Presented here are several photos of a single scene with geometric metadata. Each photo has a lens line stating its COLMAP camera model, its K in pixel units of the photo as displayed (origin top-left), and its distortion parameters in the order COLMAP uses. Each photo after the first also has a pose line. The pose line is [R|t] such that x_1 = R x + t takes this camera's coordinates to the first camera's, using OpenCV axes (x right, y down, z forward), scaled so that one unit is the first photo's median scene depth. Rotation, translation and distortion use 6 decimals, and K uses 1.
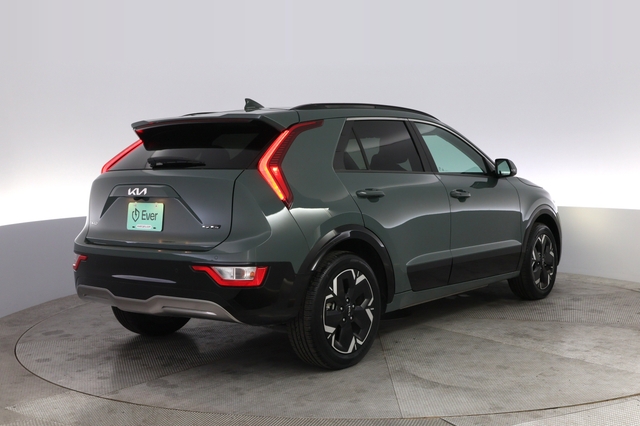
lens RADIAL K [[878.7, 0, 320.0], [0, 878.7, 213.0], [0, 0, 1]] dist [0.141597, -0.053991]
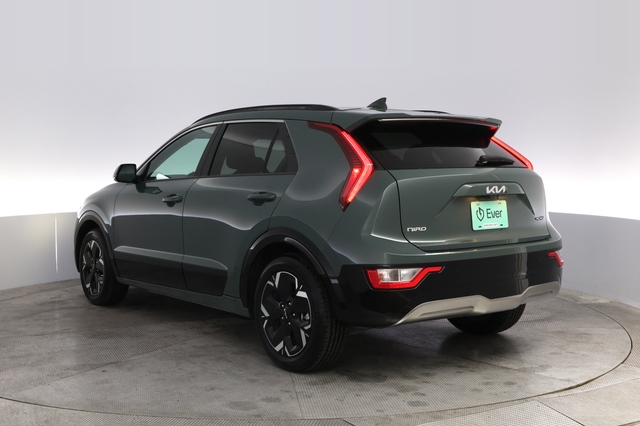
lens RADIAL K [[878.7, 0, 320.0], [0, 878.7, 213.0], [0, 0, 1]] dist [0.141597, -0.053991]
pose [[0.120937, -0.037730, 0.991943, -1.209902], [0.054527, 0.998021, 0.031313, -0.039645], [-0.991161, 0.050301, 0.122755, 1.071365]]
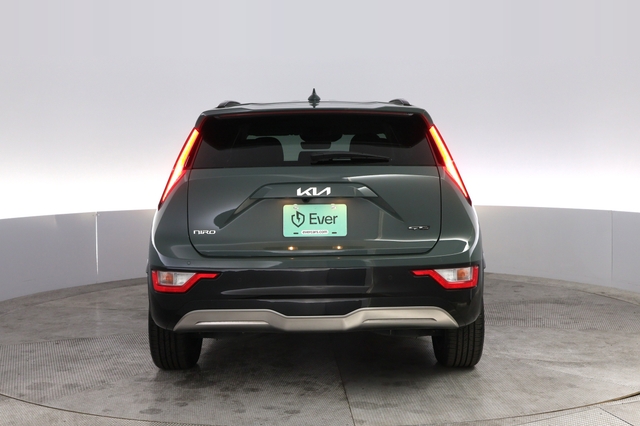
lens RADIAL K [[878.7, 0, 320.0], [0, 878.7, 213.0], [0, 0, 1]] dist [0.141597, -0.053991]
pose [[0.753061, -0.024999, 0.657475, -0.767784], [0.034249, 0.999413, -0.001228, -0.001925], [-0.657058, 0.023442, 0.753475, 0.344155]]
